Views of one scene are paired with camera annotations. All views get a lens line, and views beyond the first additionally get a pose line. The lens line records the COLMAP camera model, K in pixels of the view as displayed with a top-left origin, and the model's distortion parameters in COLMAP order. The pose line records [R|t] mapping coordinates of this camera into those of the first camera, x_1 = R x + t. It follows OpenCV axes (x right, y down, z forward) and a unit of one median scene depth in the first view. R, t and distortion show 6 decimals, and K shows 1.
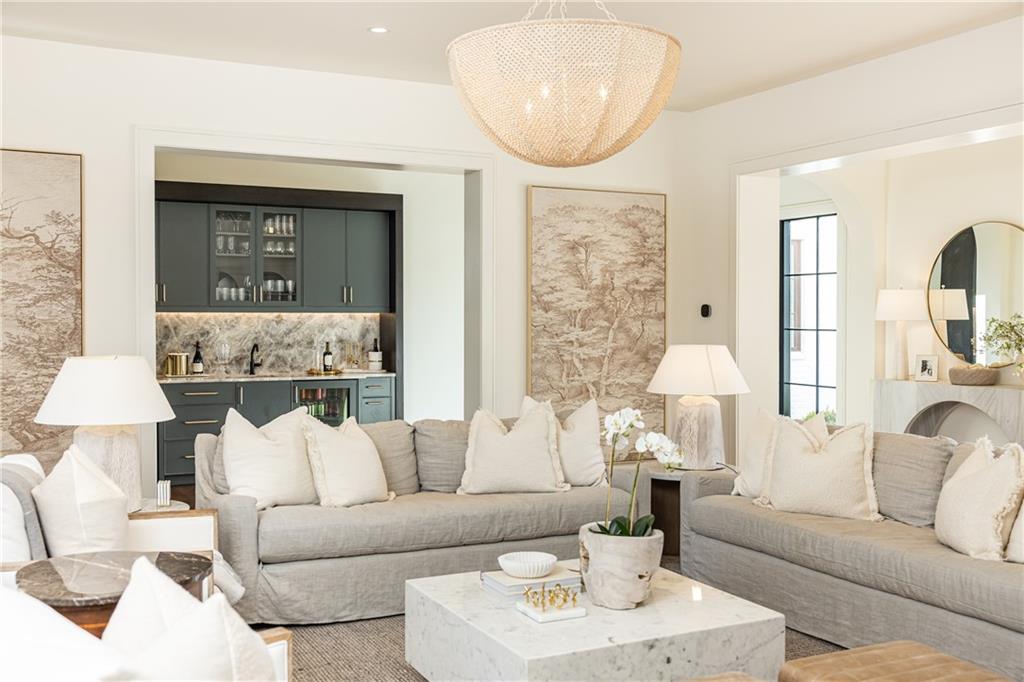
lens RADIAL K [[1038.8, 0, 512.0], [0, 1038.8, 336.3], [0, 0, 1]] dist [-0.019573, 0.000000]
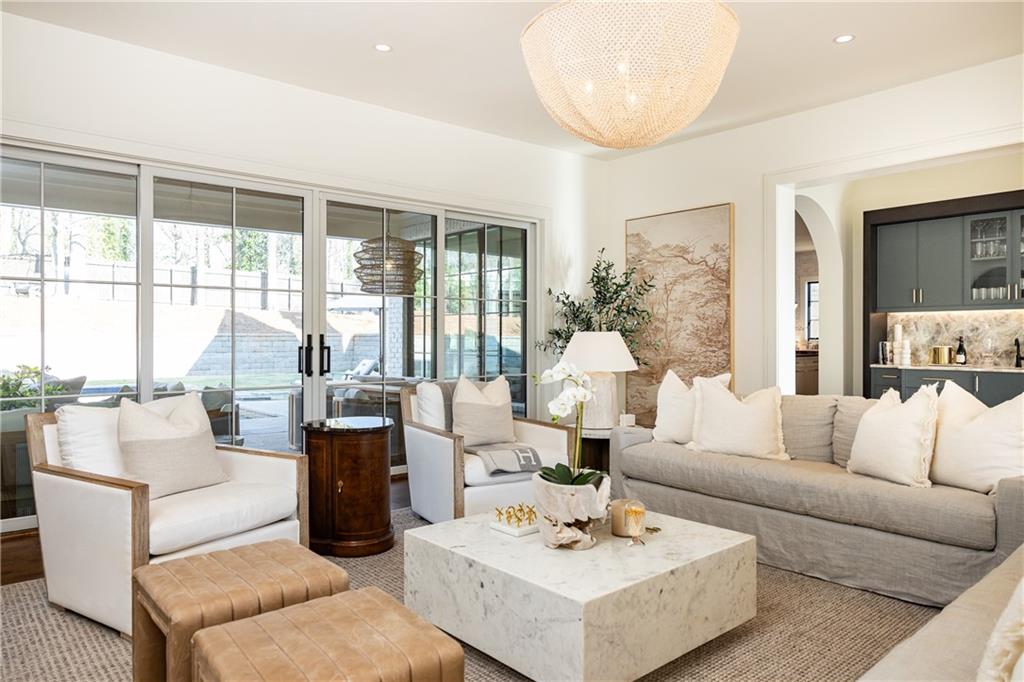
lens RADIAL K [[683.8, 0, 512.3], [0, 683.8, 344.2], [0, 0, 1]] dist [0.012104, 0.003362]
pose [[0.246079, 0.004926, -0.969237, 0.460588], [-0.016867, 0.999857, 0.000799, 0.031460], [0.969103, 0.016151, 0.246127, 0.457469]]
